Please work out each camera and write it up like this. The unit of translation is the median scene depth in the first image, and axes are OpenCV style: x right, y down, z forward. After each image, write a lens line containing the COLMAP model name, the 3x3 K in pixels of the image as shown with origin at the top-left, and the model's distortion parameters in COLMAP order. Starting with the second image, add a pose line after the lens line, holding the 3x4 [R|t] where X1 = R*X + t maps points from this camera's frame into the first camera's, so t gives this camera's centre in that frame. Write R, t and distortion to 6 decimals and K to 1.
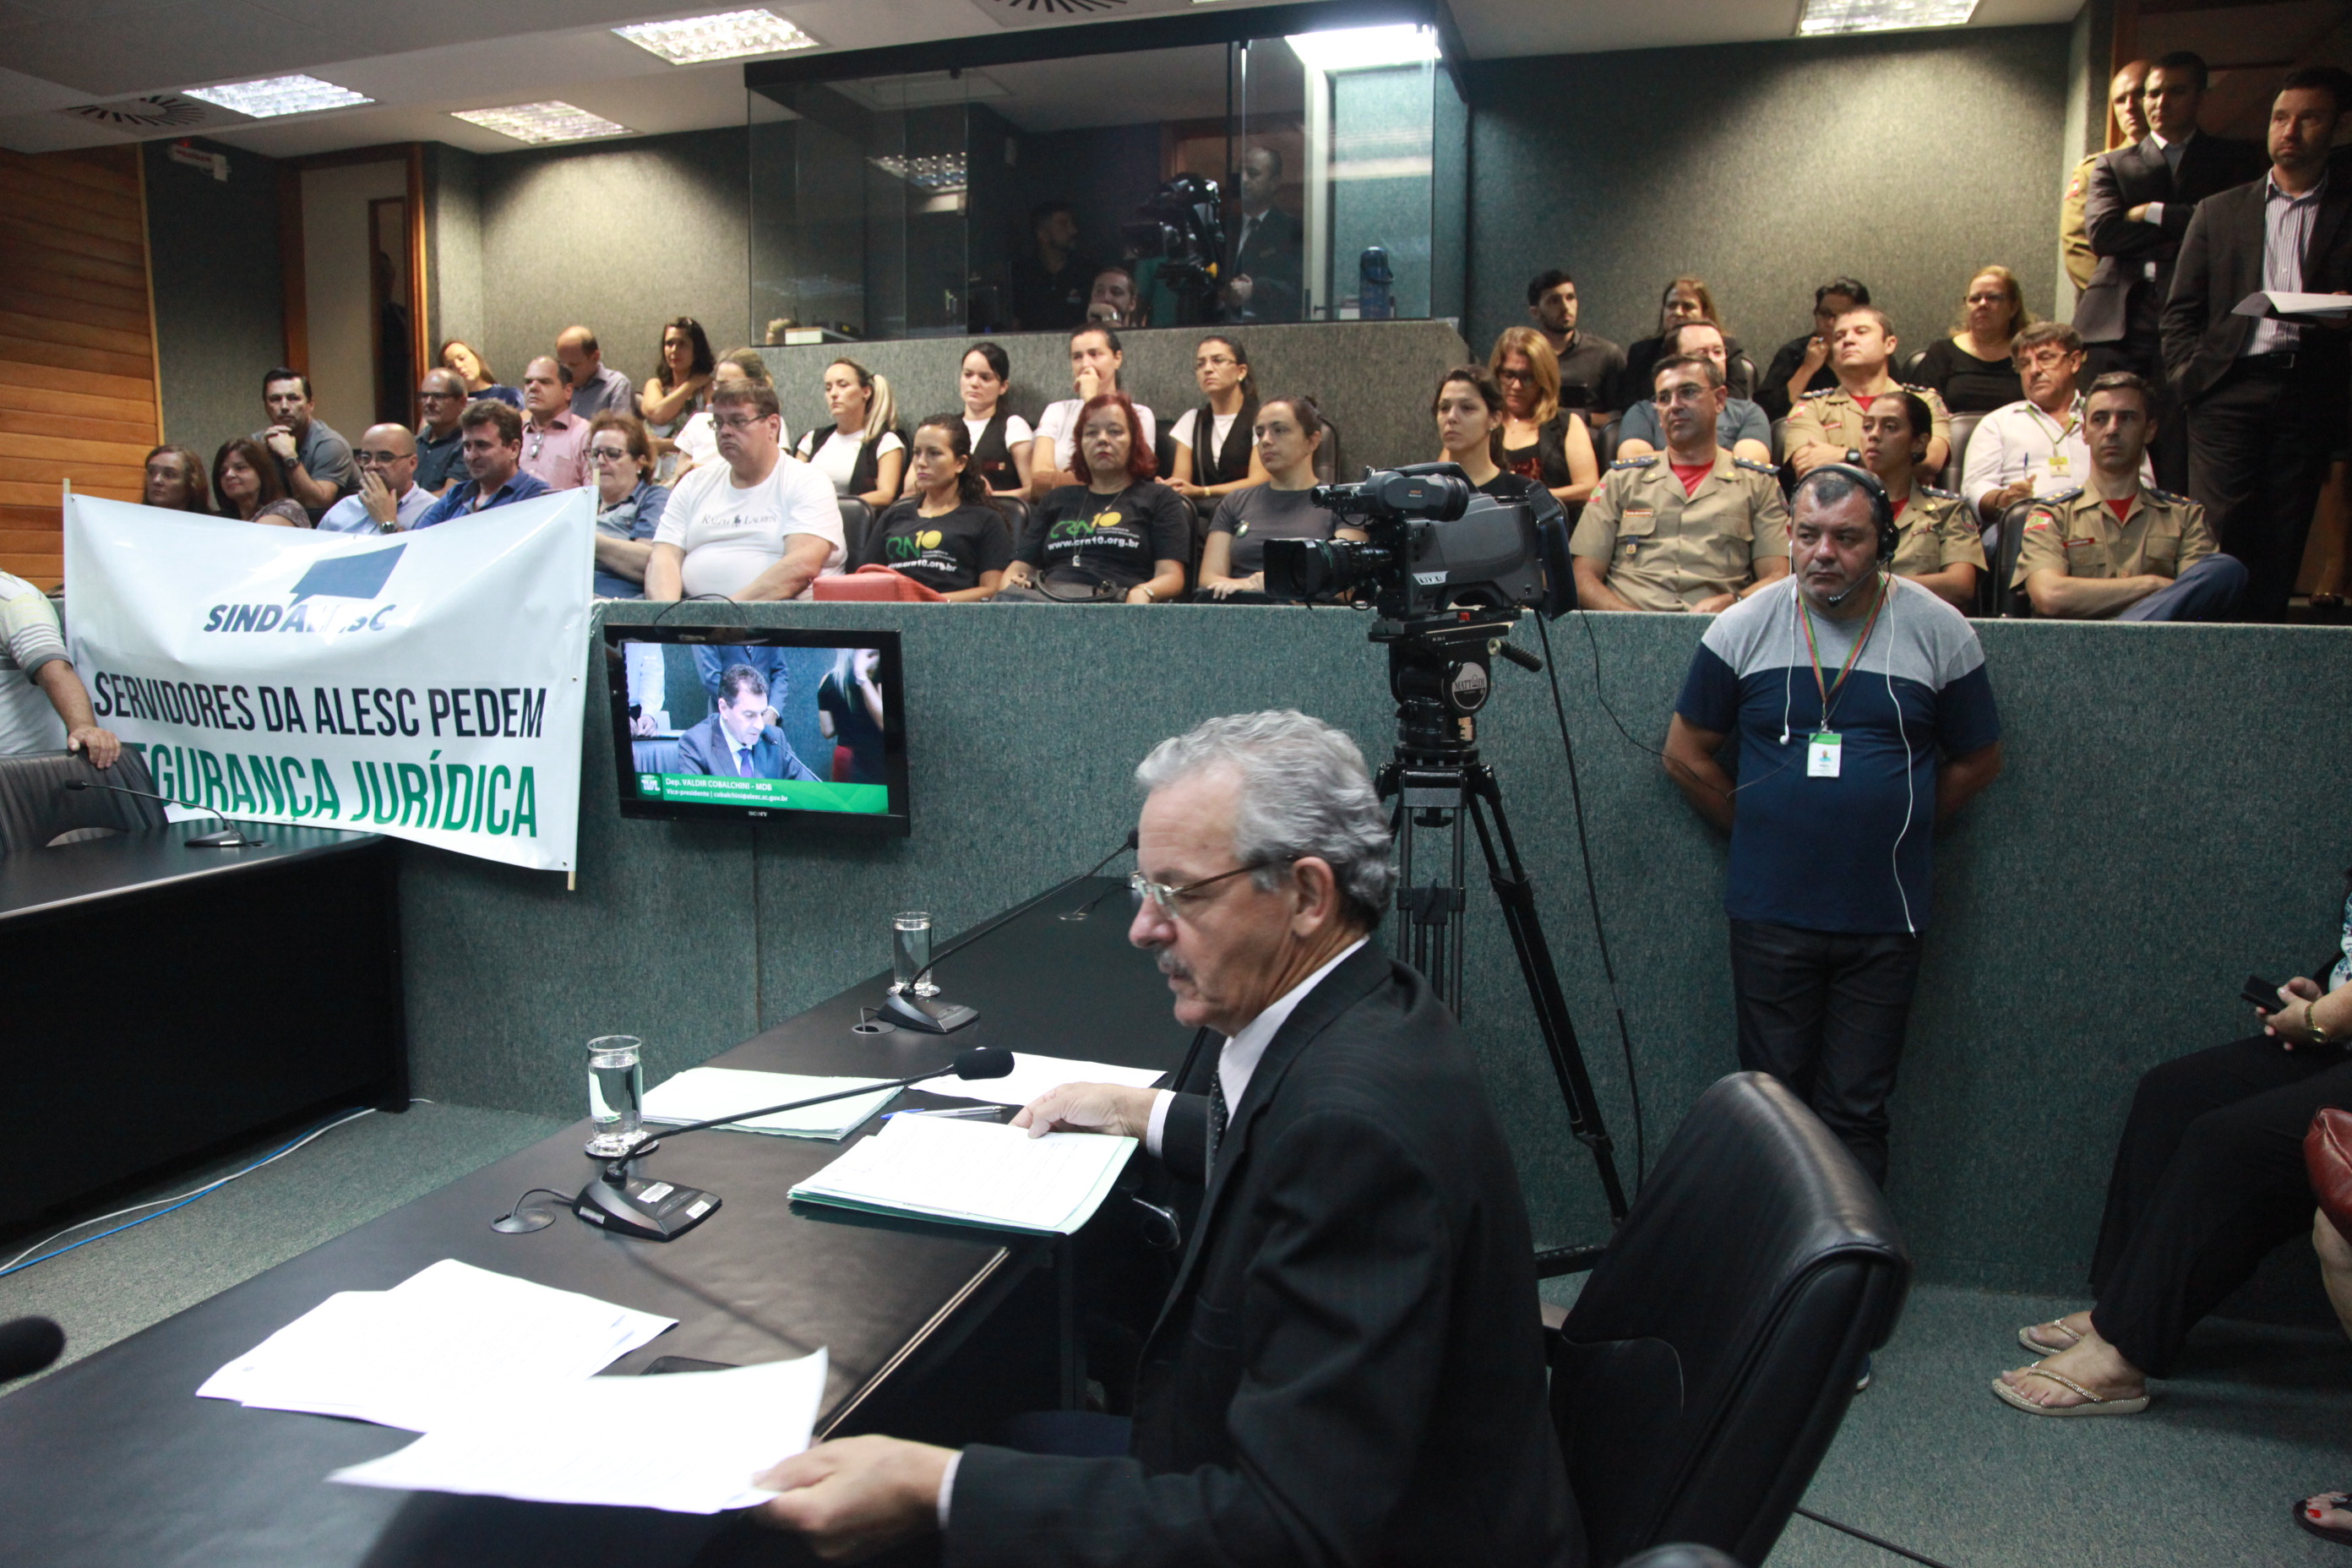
lens RADIAL K [[1650.3, 0, 1176.0], [0, 1650.3, 784.0], [0, 0, 1]] dist [-0.094499, 0.005614]
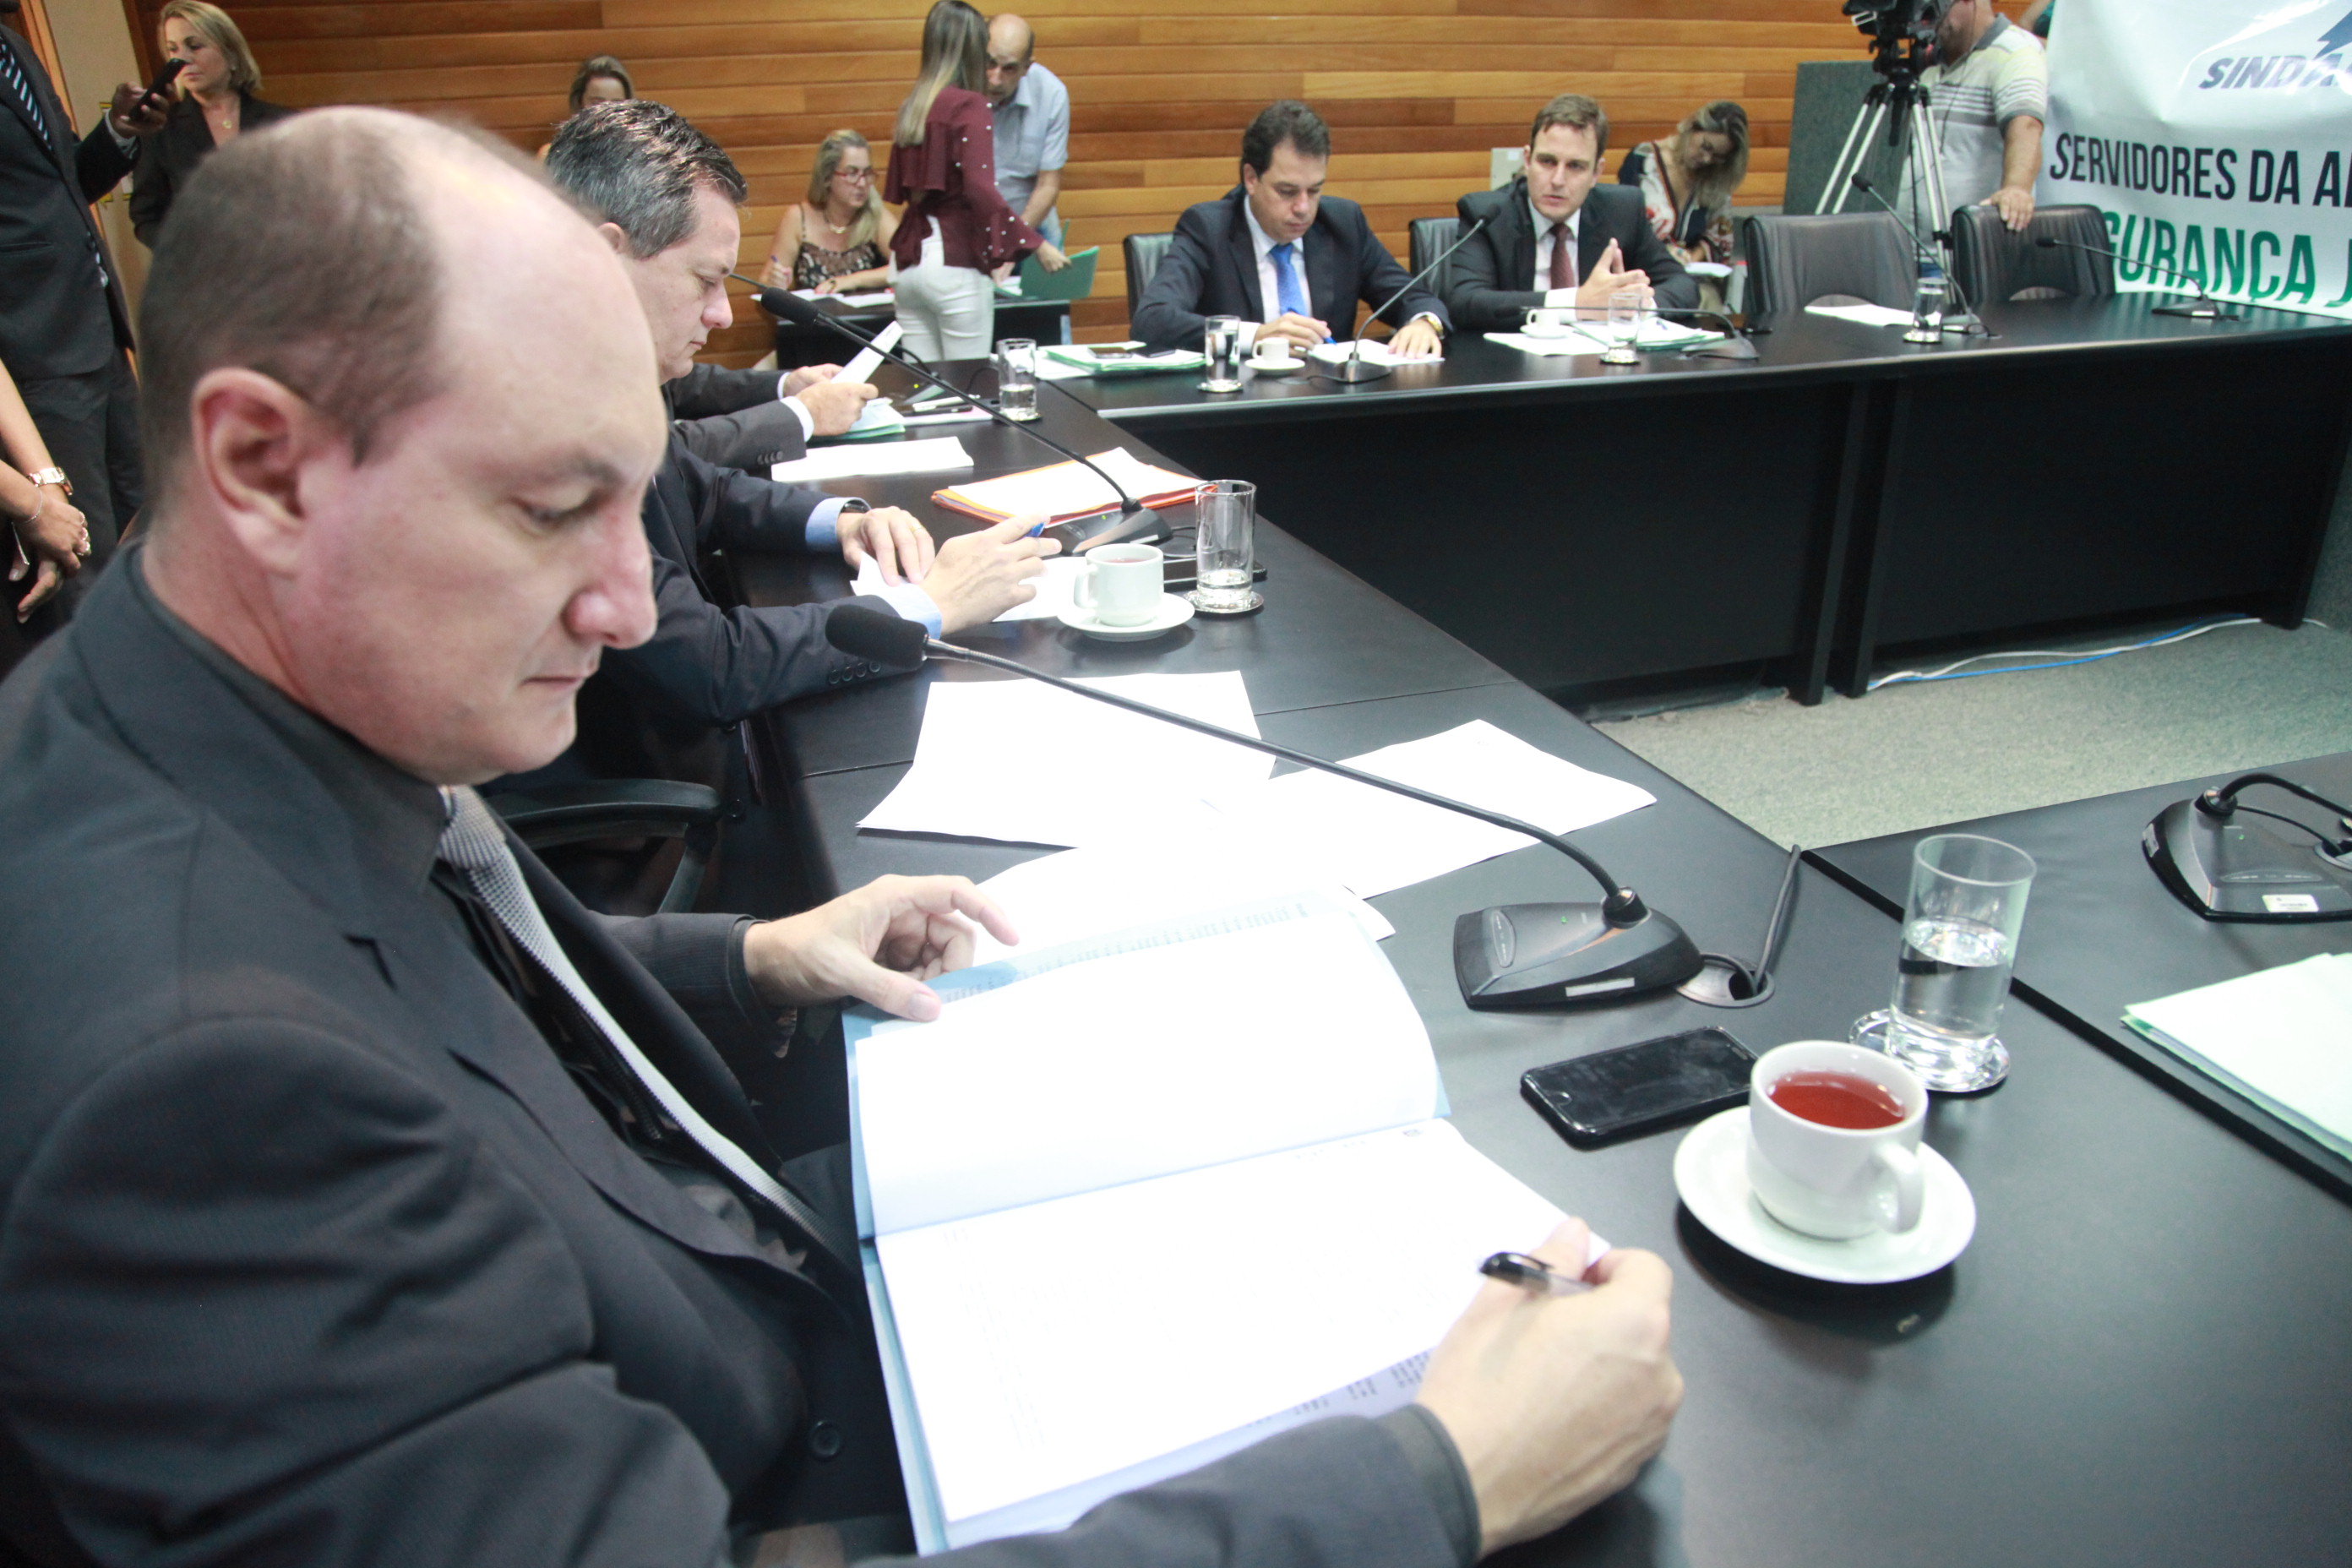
lens RADIAL K [[1638.1, 0, 1176.0], [0, 1638.1, 784.0], [0, 0, 1]] dist [-0.107178, 0.069509]
pose [[0.559449, 0.310938, -0.768332, -0.104328], [-0.076856, 0.942436, 0.325435, 0.037091], [0.825294, -0.123013, 0.551142, -0.069237]]
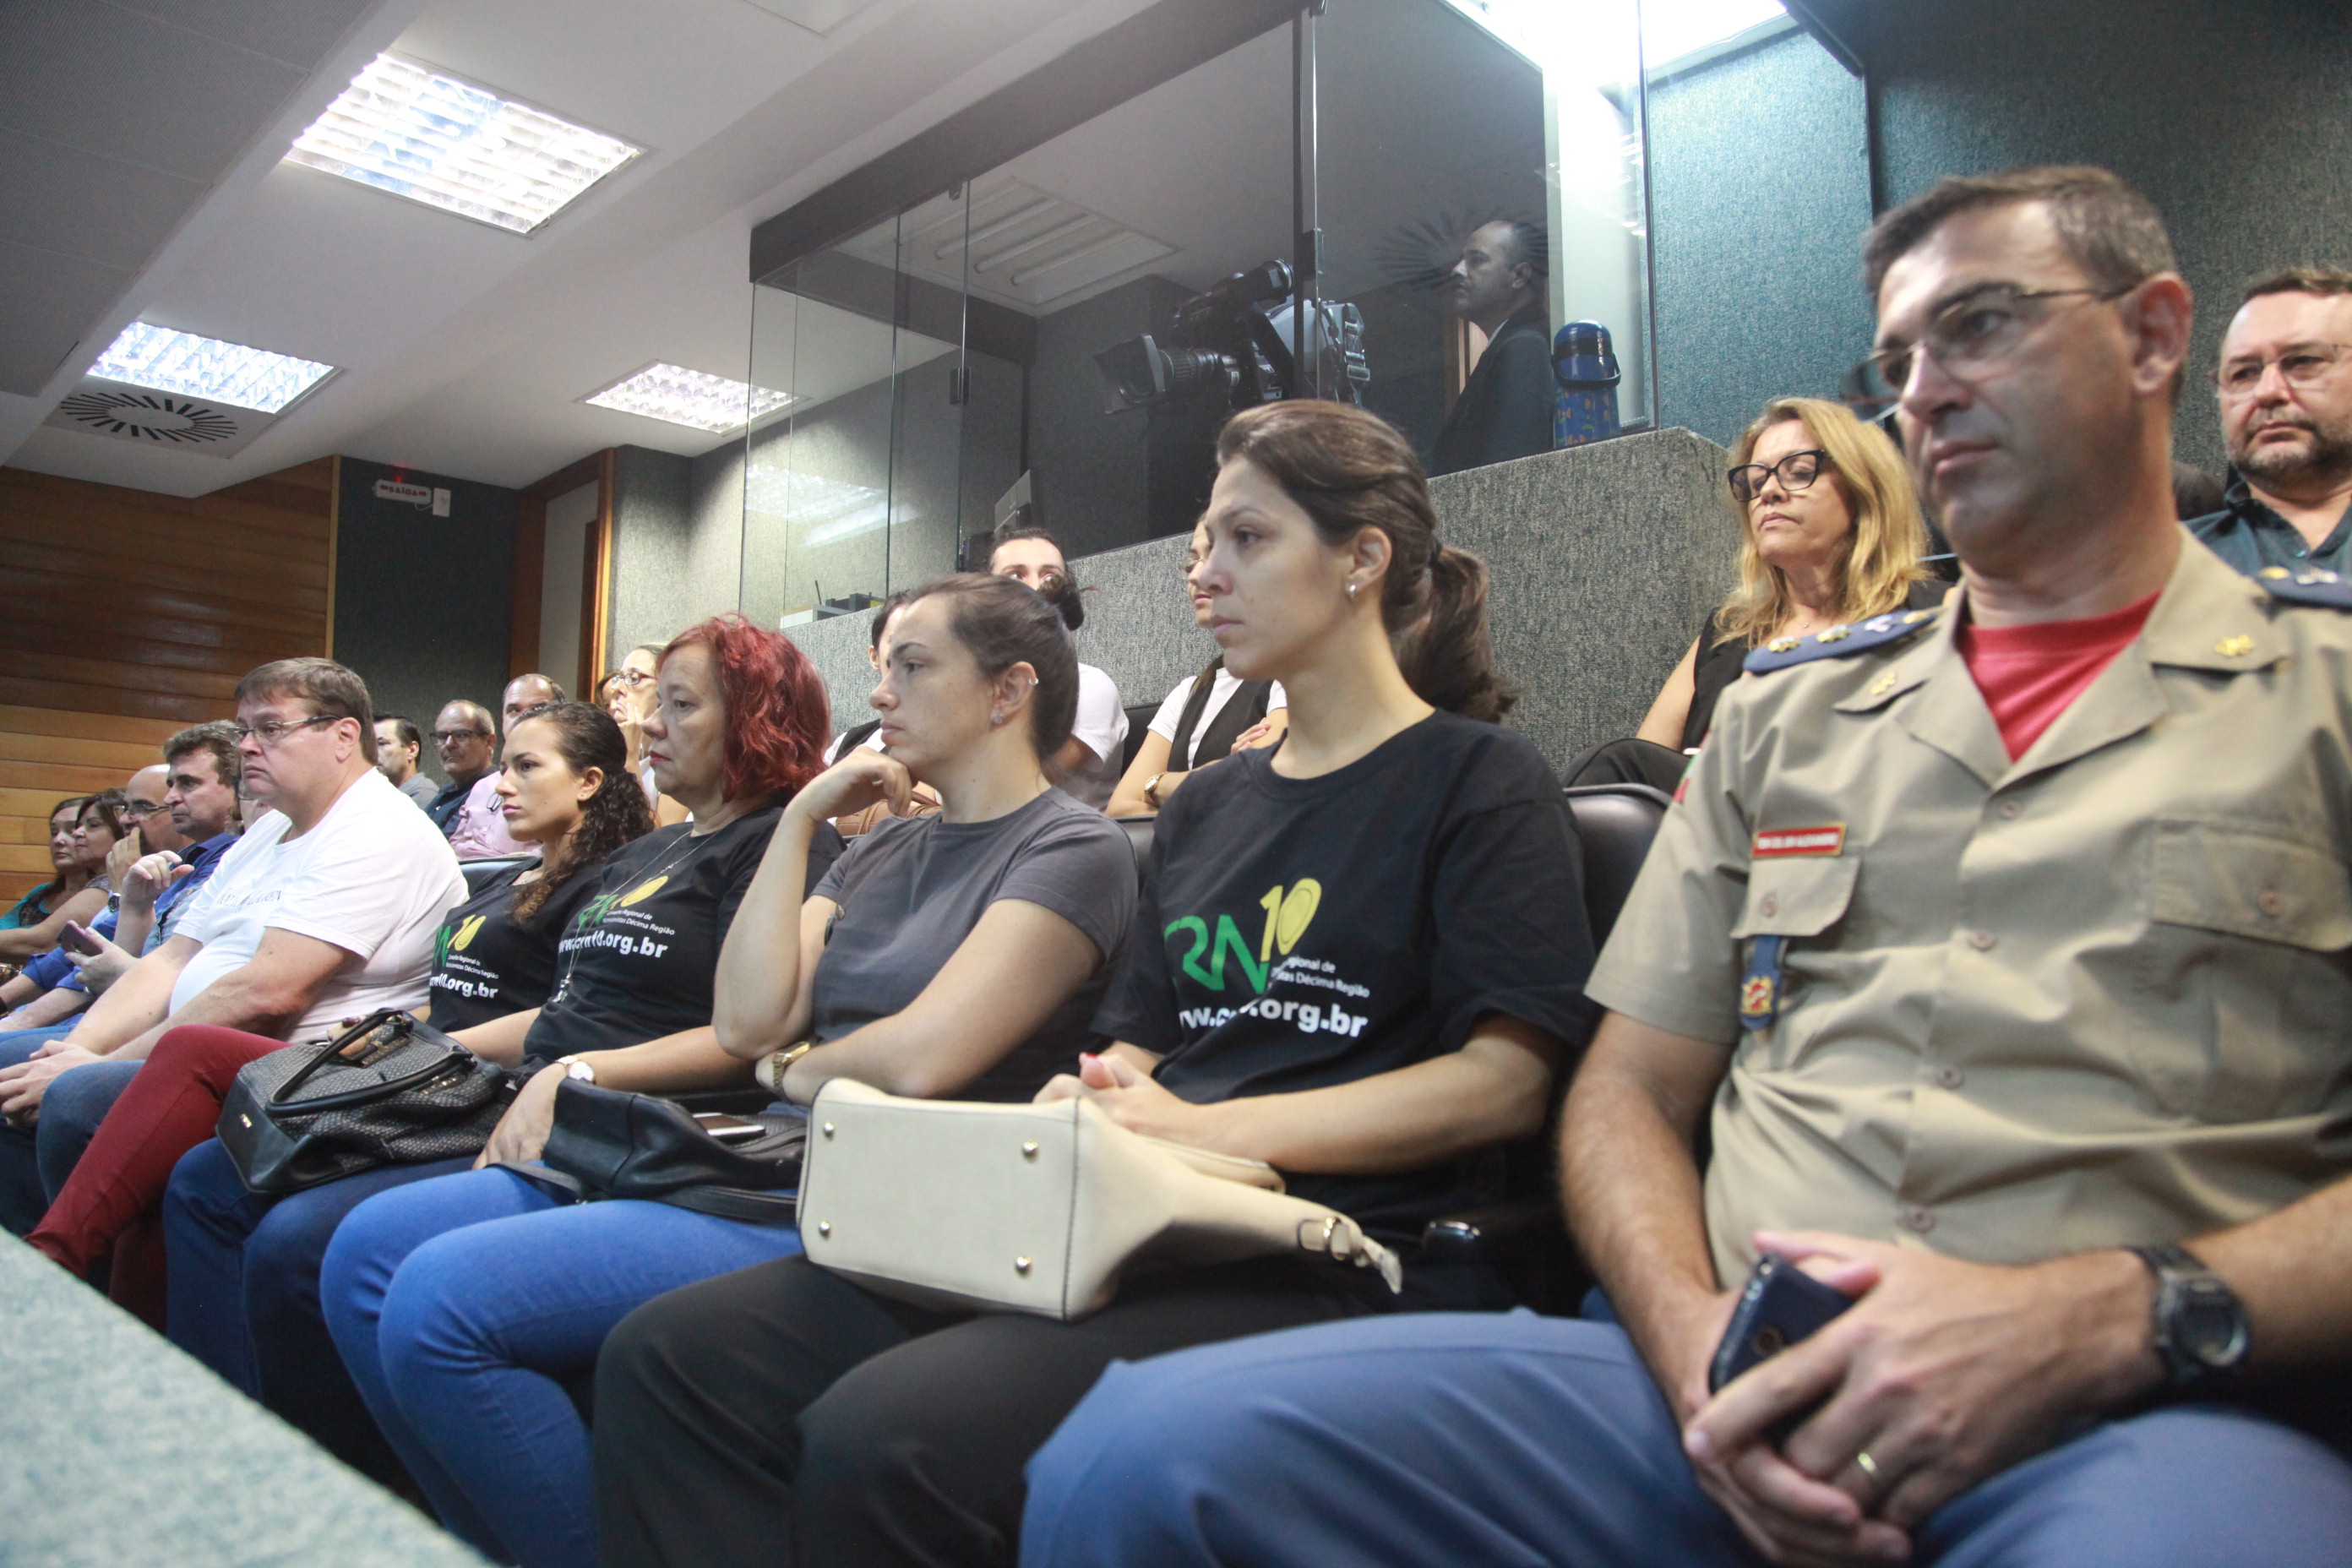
lens RADIAL K [[1650.3, 0, 1176.0], [0, 1650.3, 784.0], [0, 0, 1]] dist [-0.094499, 0.005614]
pose [[0.886643, -0.044014, -0.460355, 0.315898], [-0.058115, 0.976965, -0.205336, -0.120761], [0.458788, 0.208814, 0.863661, 0.758103]]
